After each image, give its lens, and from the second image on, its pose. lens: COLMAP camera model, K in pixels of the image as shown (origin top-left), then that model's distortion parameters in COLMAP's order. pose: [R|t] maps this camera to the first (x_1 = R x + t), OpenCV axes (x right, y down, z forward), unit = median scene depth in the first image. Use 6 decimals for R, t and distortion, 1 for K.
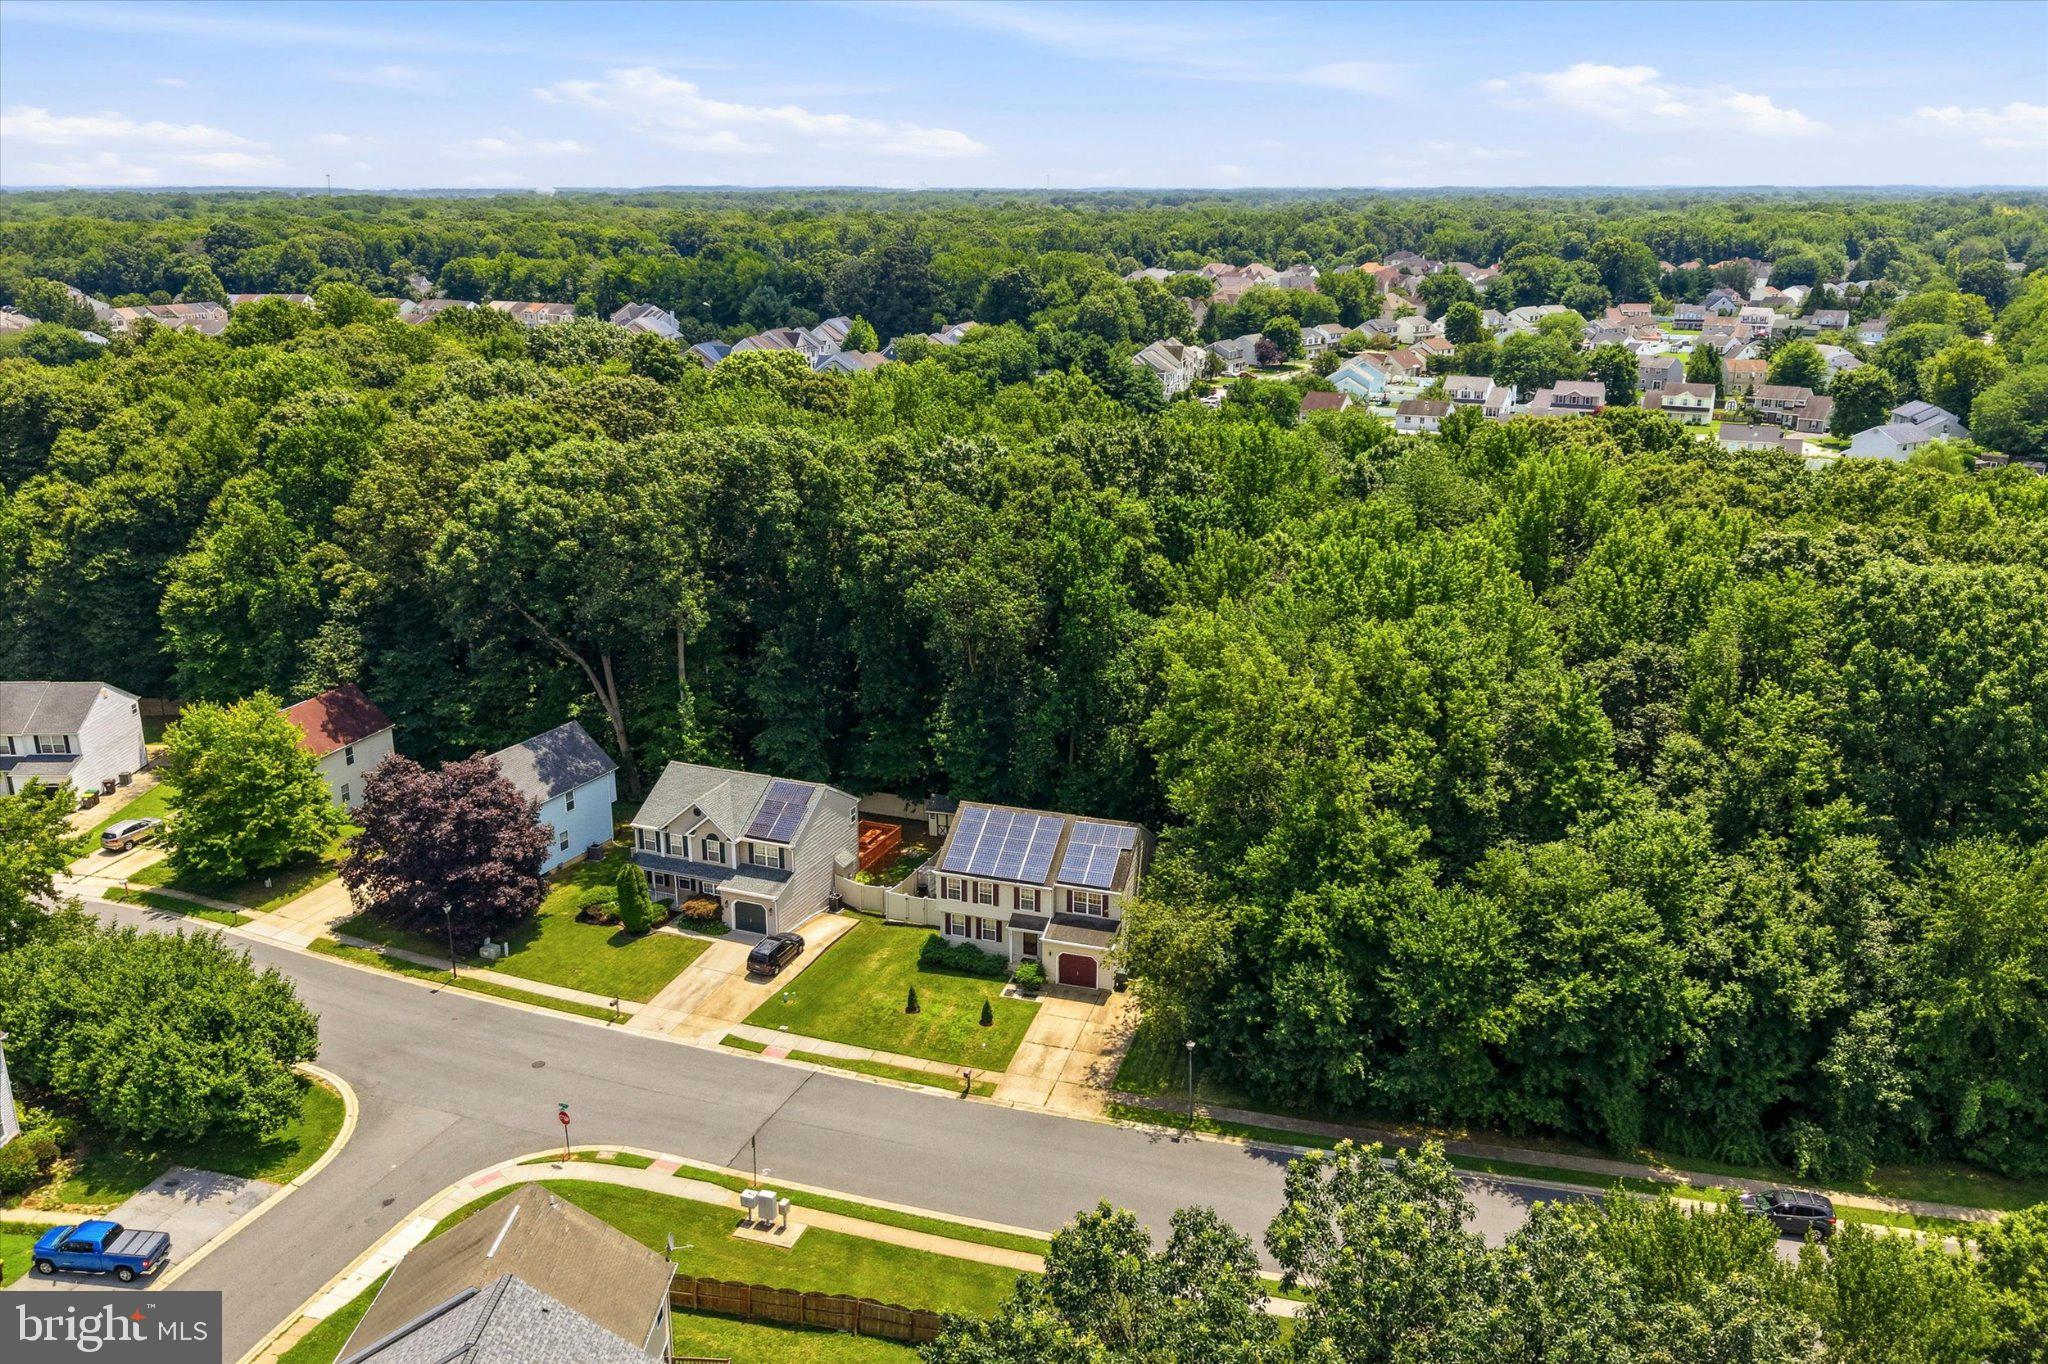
lens RADIAL K [[1629.6, 0, 995.0], [0, 1629.6, 624.3], [0, 0, 1]] dist [0.033117, -0.079791]
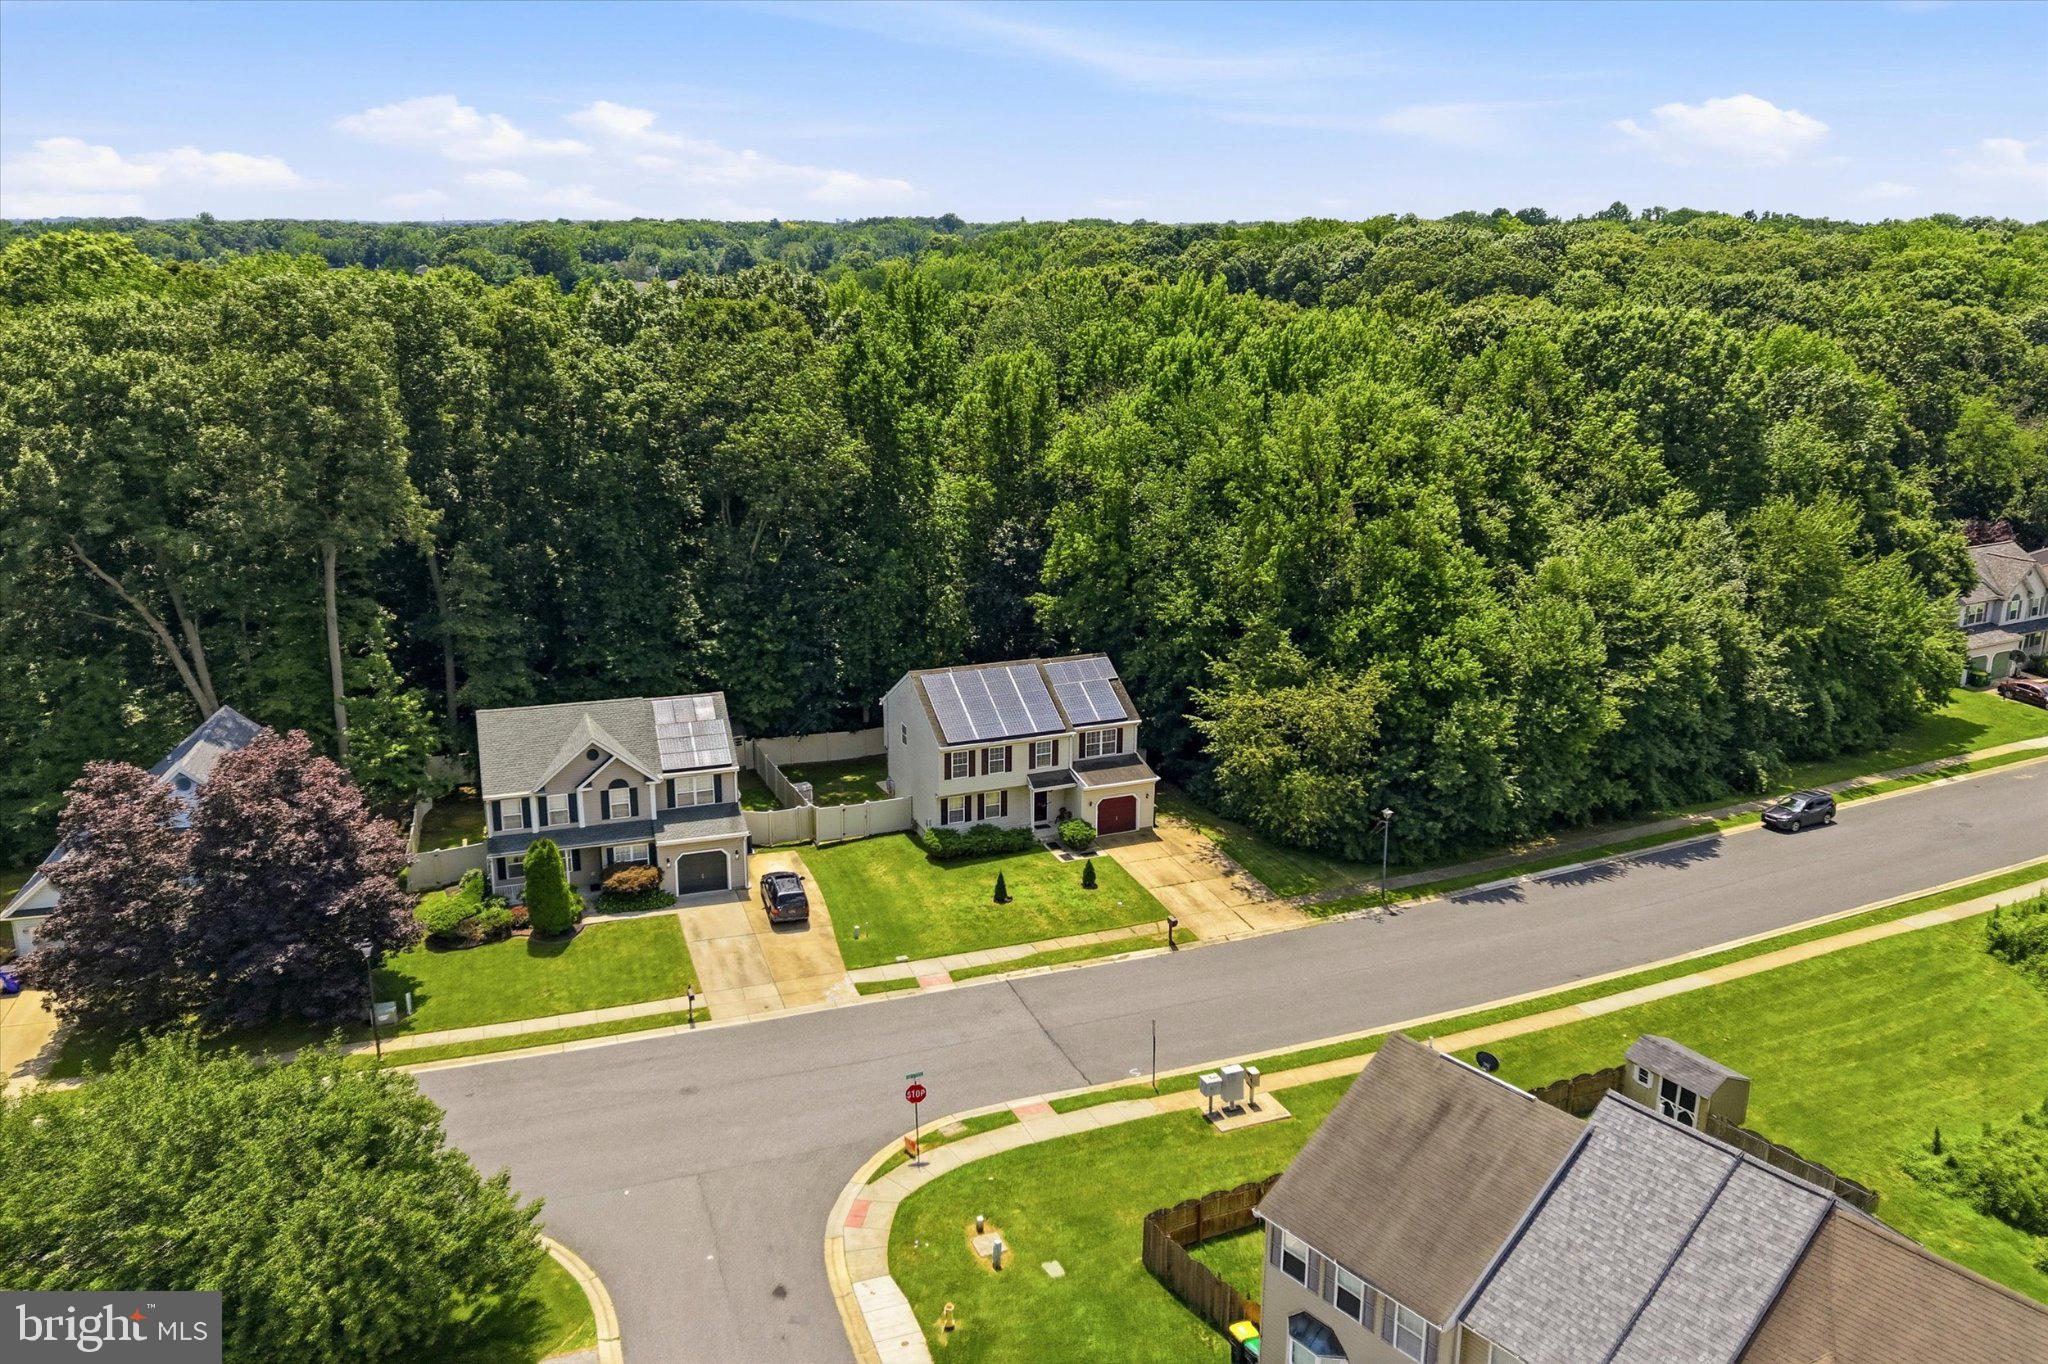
lens RADIAL K [[1629.6, 0, 1019.8], [0, 1629.6, 664.9], [0, 0, 1]] dist [0.033117, -0.079791]
pose [[0.748116, -0.162906, 0.643260, -0.558922], [0.162368, 0.984869, 0.060583, 0.068943], [-0.643396, 0.059122, 0.763247, 0.351487]]
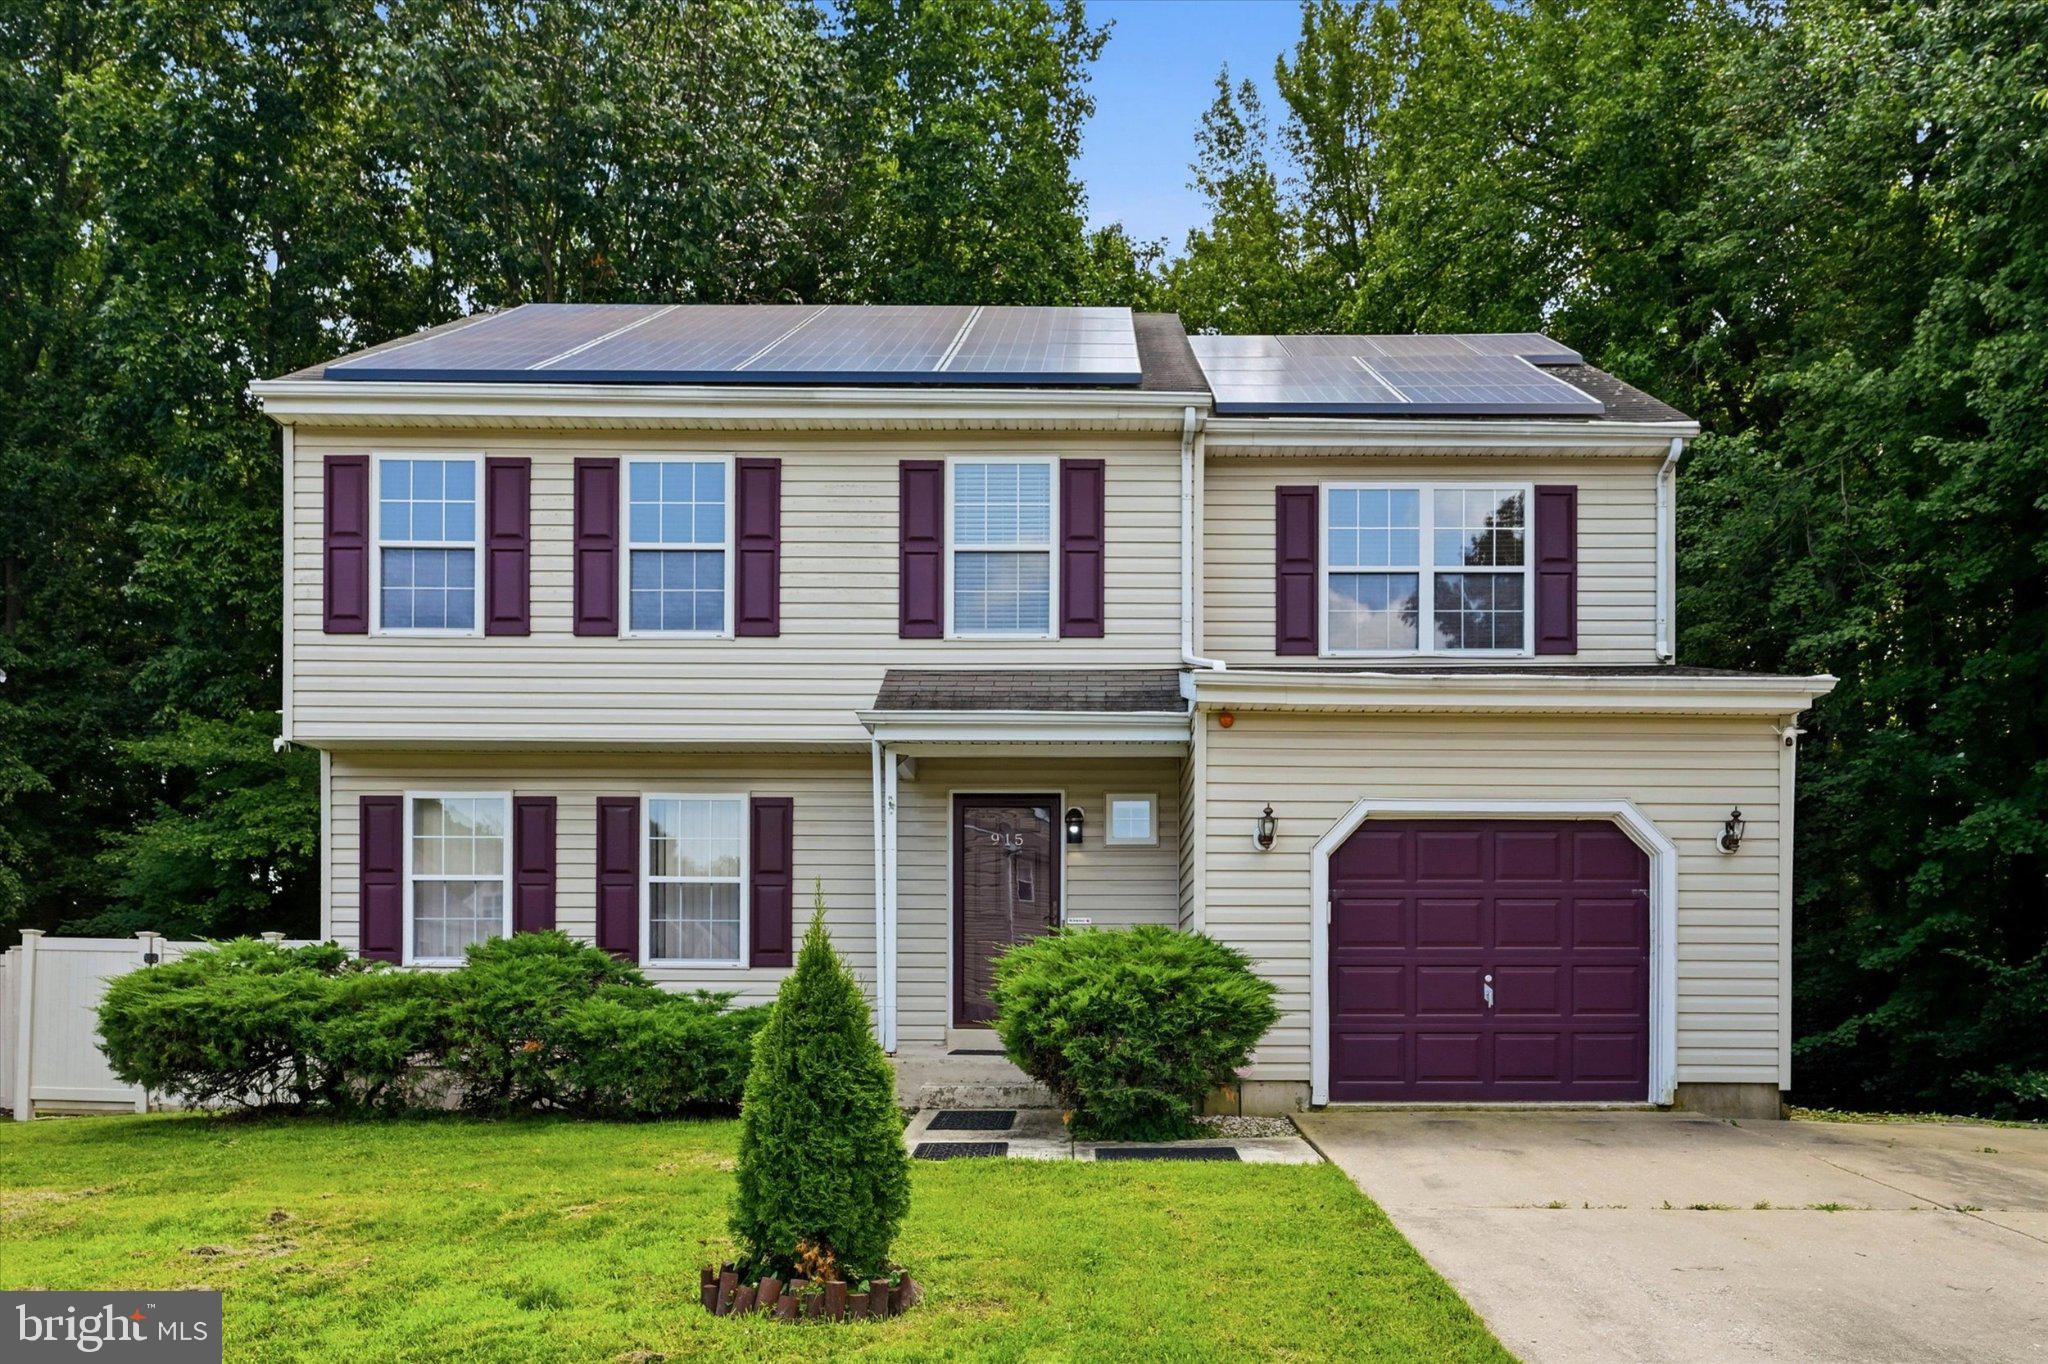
lens RADIAL K [[1513.2, 0, 1105.8], [0, 1513.2, 1027.3], [0, 0, 1]] dist [-0.012177, -0.011455]
pose [[0.942294, 0.006135, 0.334731, -0.014460], [0.076136, 0.969708, -0.232101, 0.244376], [-0.326015, 0.244192, 0.913282, 0.919874]]
